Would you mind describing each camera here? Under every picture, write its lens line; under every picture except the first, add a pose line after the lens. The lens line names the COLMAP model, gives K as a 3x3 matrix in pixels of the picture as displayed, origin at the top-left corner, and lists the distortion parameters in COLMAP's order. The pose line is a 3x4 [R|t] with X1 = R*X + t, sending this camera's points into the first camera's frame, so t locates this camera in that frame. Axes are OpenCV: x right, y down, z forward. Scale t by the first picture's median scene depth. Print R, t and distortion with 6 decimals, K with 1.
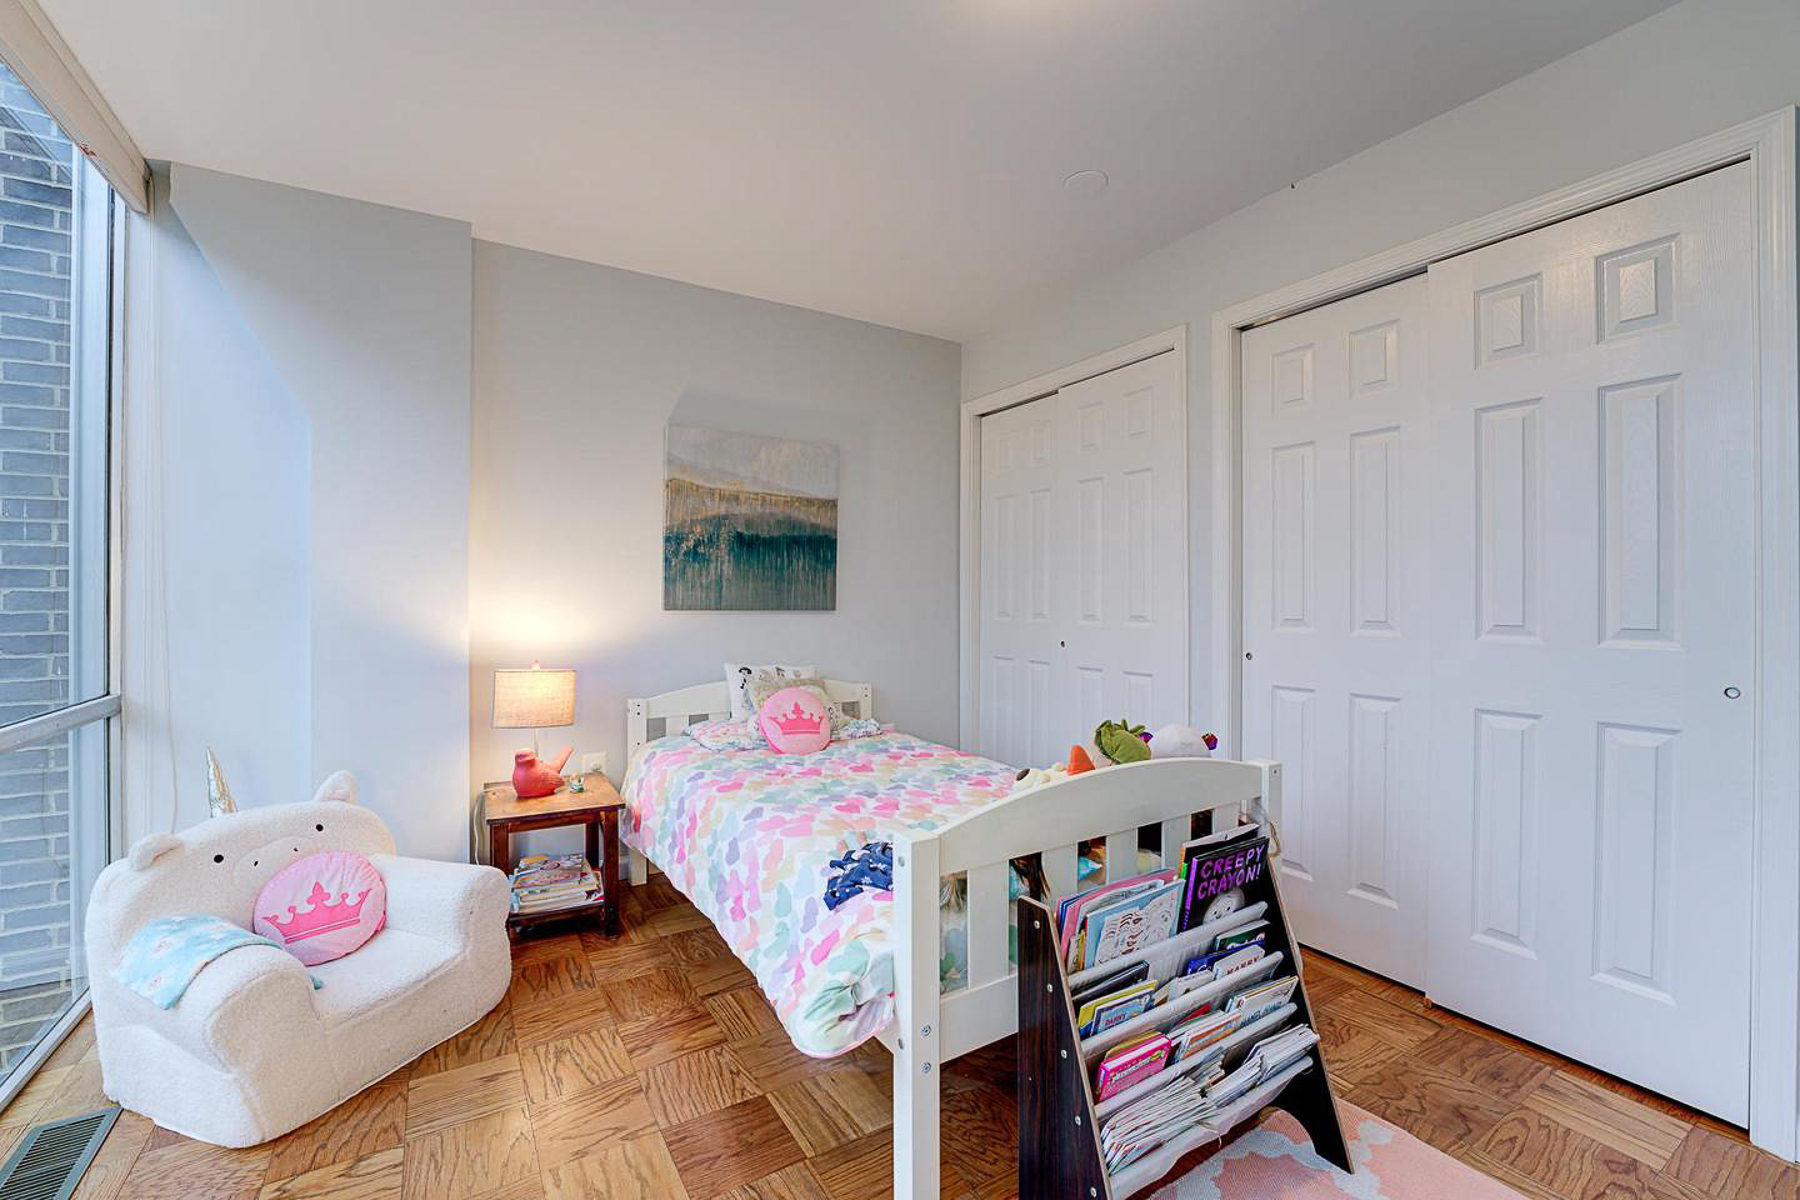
lens RADIAL K [[732.7, 0, 907.2], [0, 732.7, 589.2], [0, 0, 1]] dist [-0.016612, 0.000040]
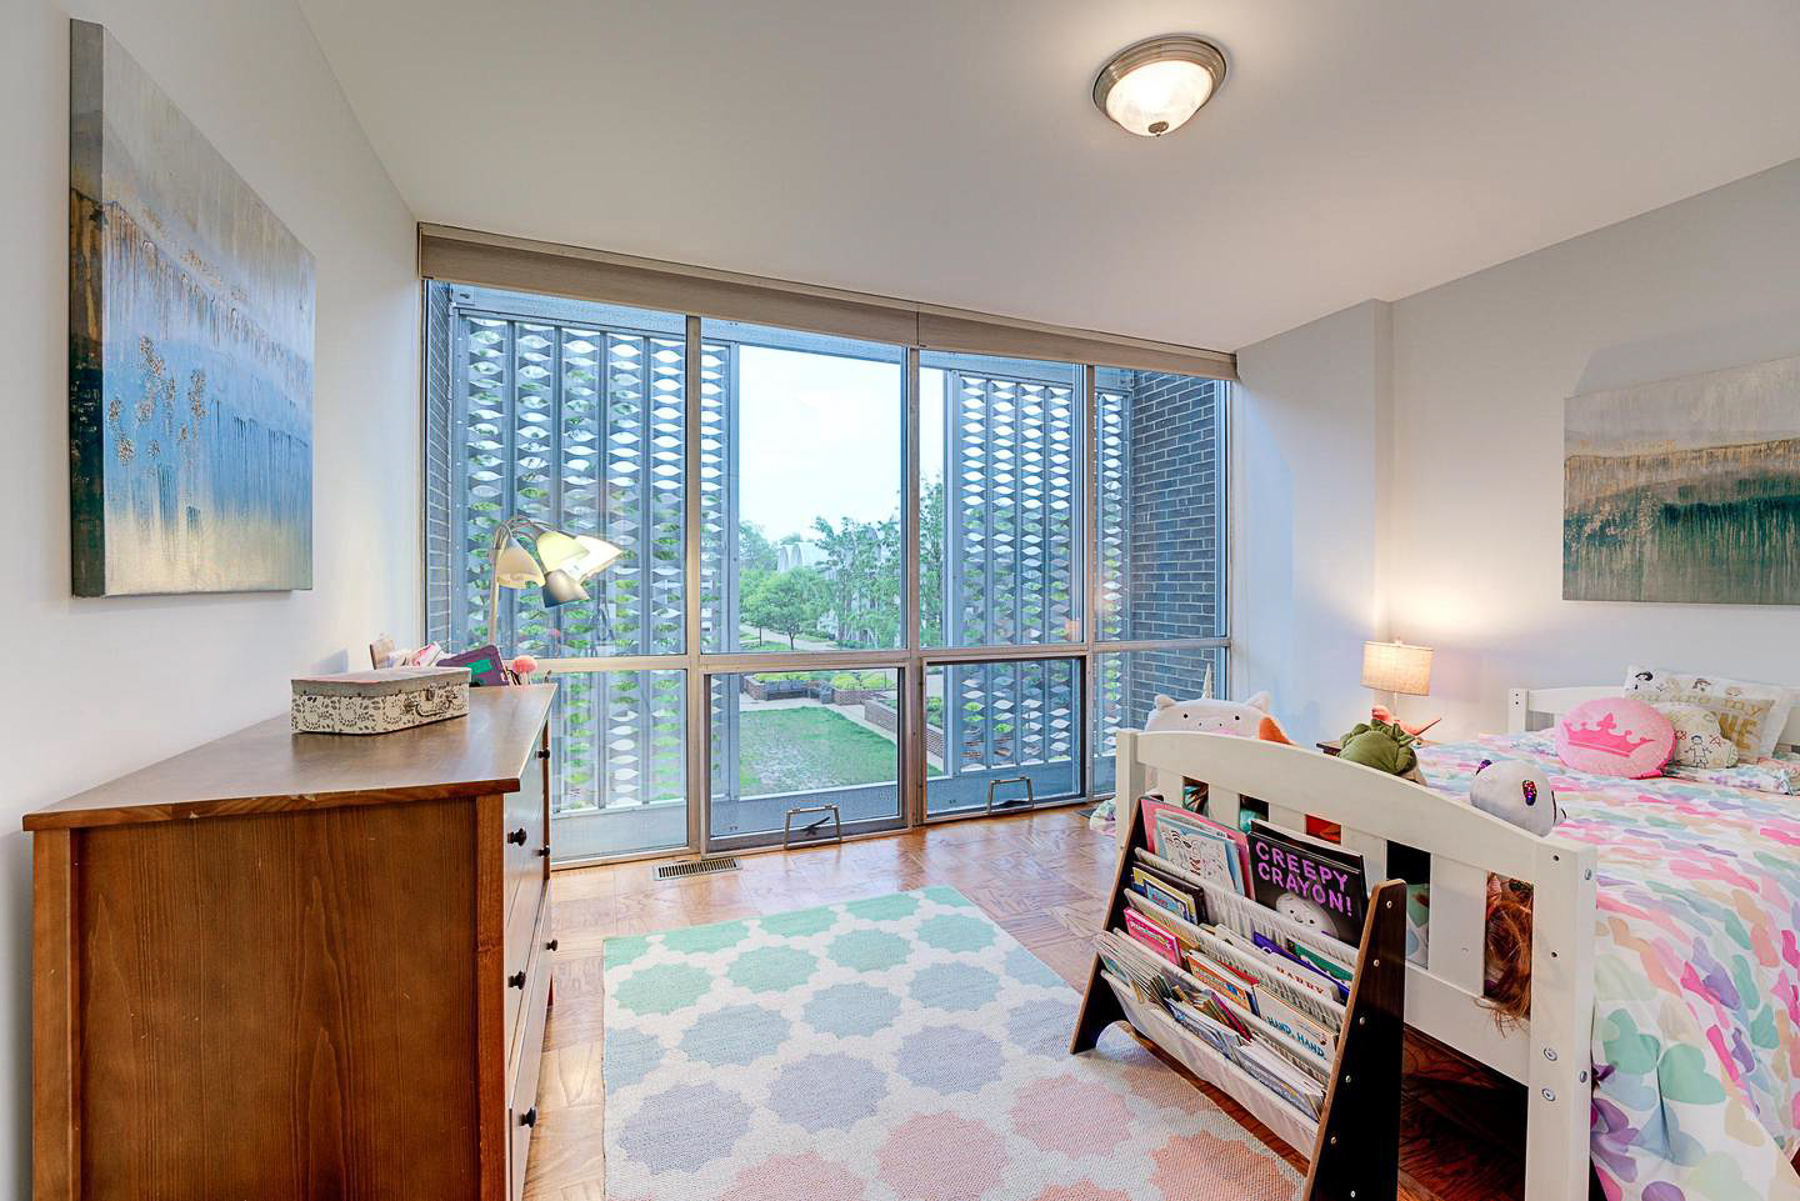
lens RADIAL K [[732.7, 0, 907.2], [0, 732.7, 589.7], [0, 0, 1]] dist [-0.016612, 0.000040]
pose [[-0.146675, 0.004600, -0.989174, 0.690510], [0.007493, 0.999966, 0.003539, 0.006280], [0.989156, -0.006893, -0.146705, 0.307299]]
